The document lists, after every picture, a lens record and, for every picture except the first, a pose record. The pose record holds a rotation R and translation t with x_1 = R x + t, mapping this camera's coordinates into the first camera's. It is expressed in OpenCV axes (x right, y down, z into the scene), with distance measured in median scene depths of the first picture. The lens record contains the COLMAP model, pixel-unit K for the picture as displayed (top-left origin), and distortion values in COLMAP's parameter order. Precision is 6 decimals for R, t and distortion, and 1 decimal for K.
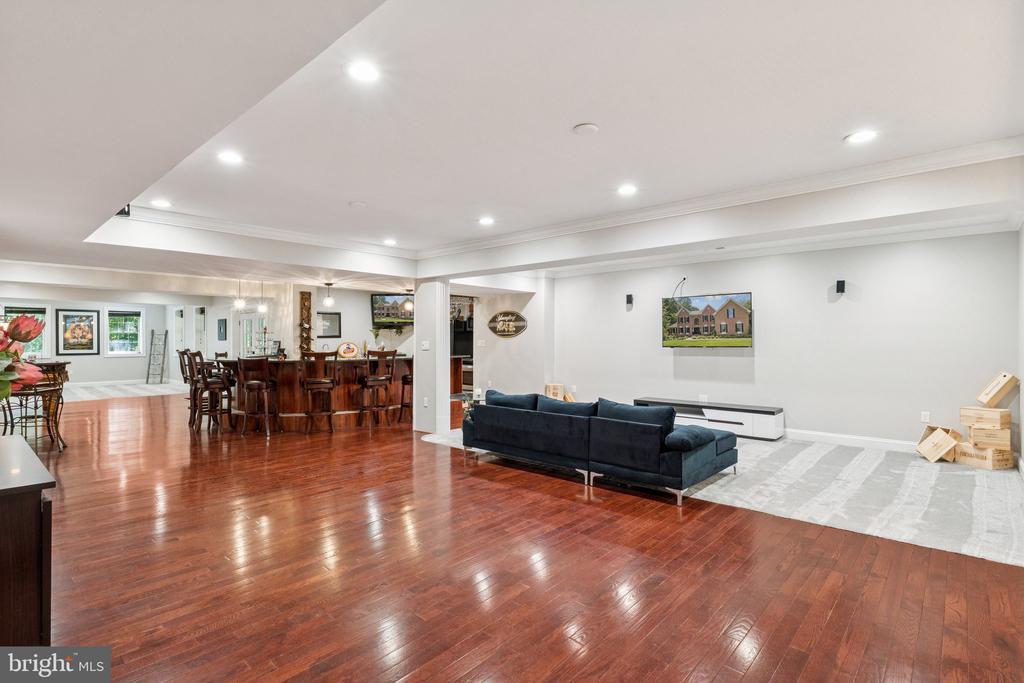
lens RADIAL K [[502.4, 0, 512.9], [0, 502.4, 345.3], [0, 0, 1]] dist [0.003901, -0.000136]
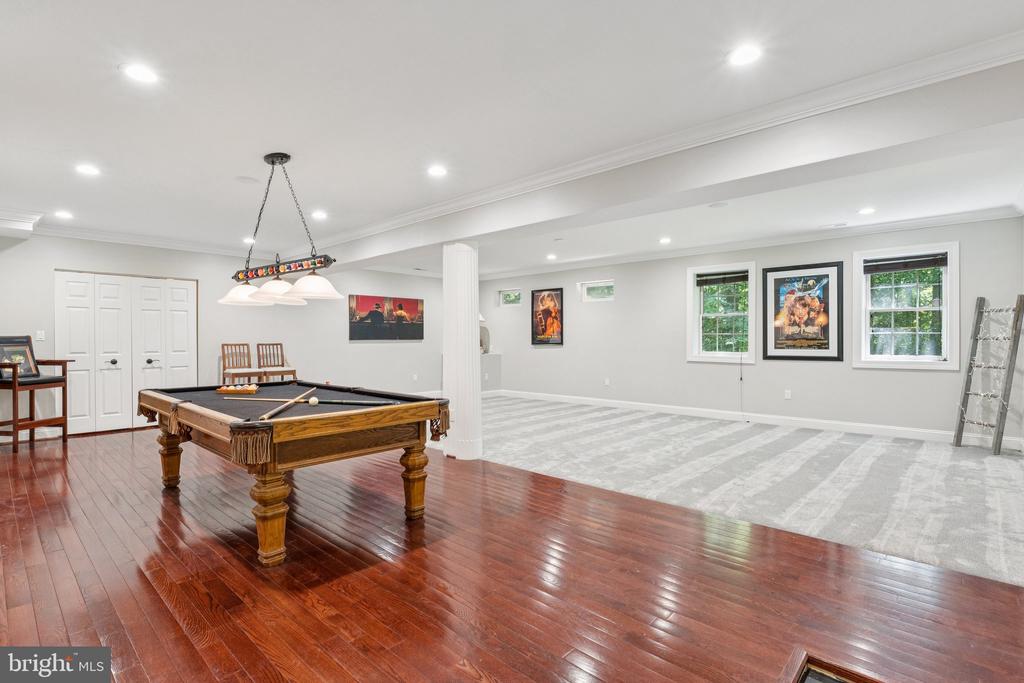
lens RADIAL K [[490.2, 0, 512.0], [0, 490.2, 341.5], [0, 0, 1]] dist [0.001240, 0.000169]
pose [[-0.017375, 0.005965, -0.999831, -0.384294], [-0.006574, 0.999960, 0.006080, 0.000727], [0.999827, 0.006678, -0.017335, 0.721973]]
